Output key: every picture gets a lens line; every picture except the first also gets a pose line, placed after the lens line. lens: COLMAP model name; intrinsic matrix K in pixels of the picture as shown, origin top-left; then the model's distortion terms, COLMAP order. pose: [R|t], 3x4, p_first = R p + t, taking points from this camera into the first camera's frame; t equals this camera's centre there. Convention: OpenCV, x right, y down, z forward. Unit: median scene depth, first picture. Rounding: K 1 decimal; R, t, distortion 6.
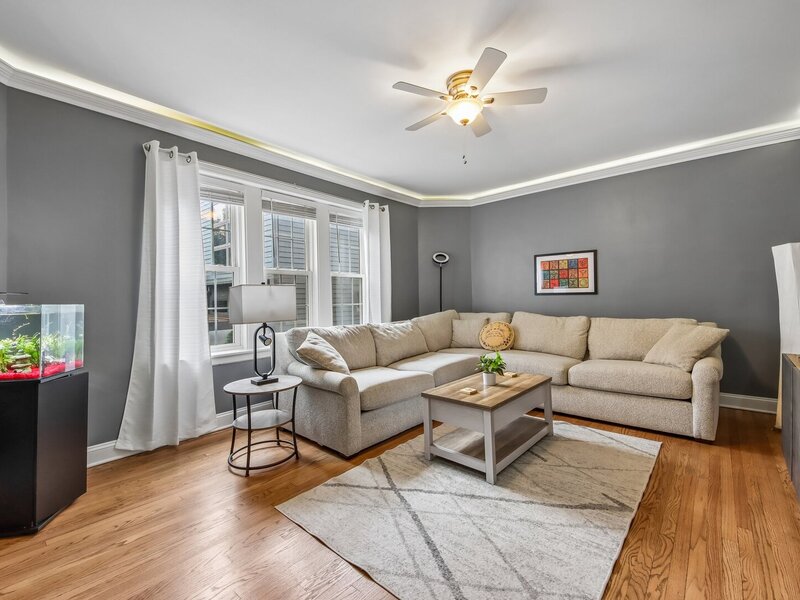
lens RADIAL K [[362.6, 0, 401.8], [0, 362.6, 292.0], [0, 0, 1]] dist [0.069558, -0.034045]
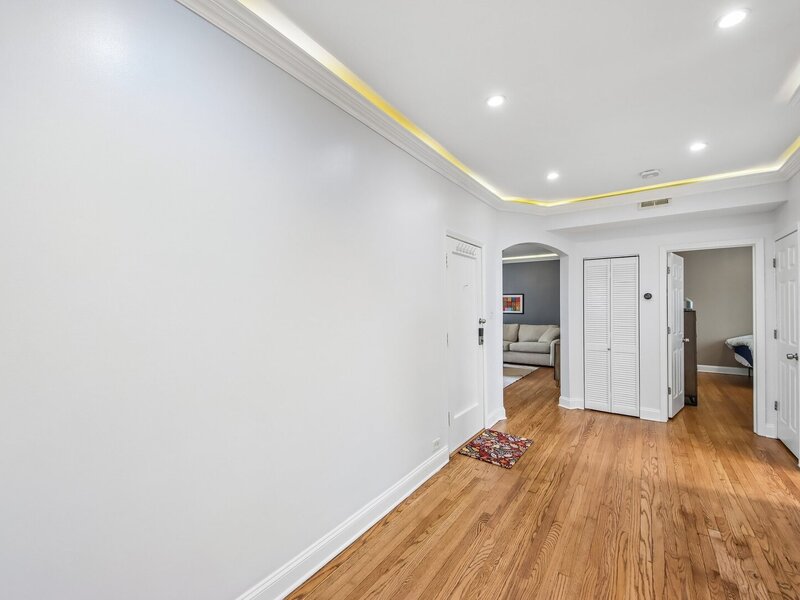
lens RADIAL K [[344.3, 0, 390.5], [0, 344.3, 304.2], [0, 0, 1]] dist [0.023338, -0.015918]
pose [[0.997189, 0.016844, 0.073007, -0.720965], [-0.018022, 0.999717, 0.015518, -0.119661], [-0.072725, -0.016790, 0.997211, -1.733698]]
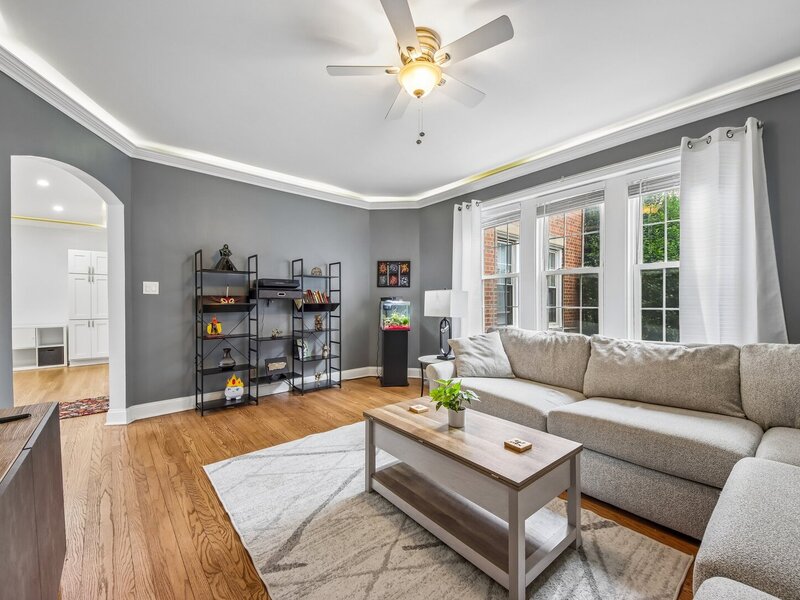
lens RADIAL K [[332.8, 0, 394.2], [0, 332.8, 307.8], [0, 0, 1]] dist [0.044029, -0.021651]
pose [[-0.164744, 0.036831, -0.985648, 0.978291], [0.023052, 0.999173, 0.033483, 0.000330], [0.986067, -0.017205, -0.165457, 1.087282]]
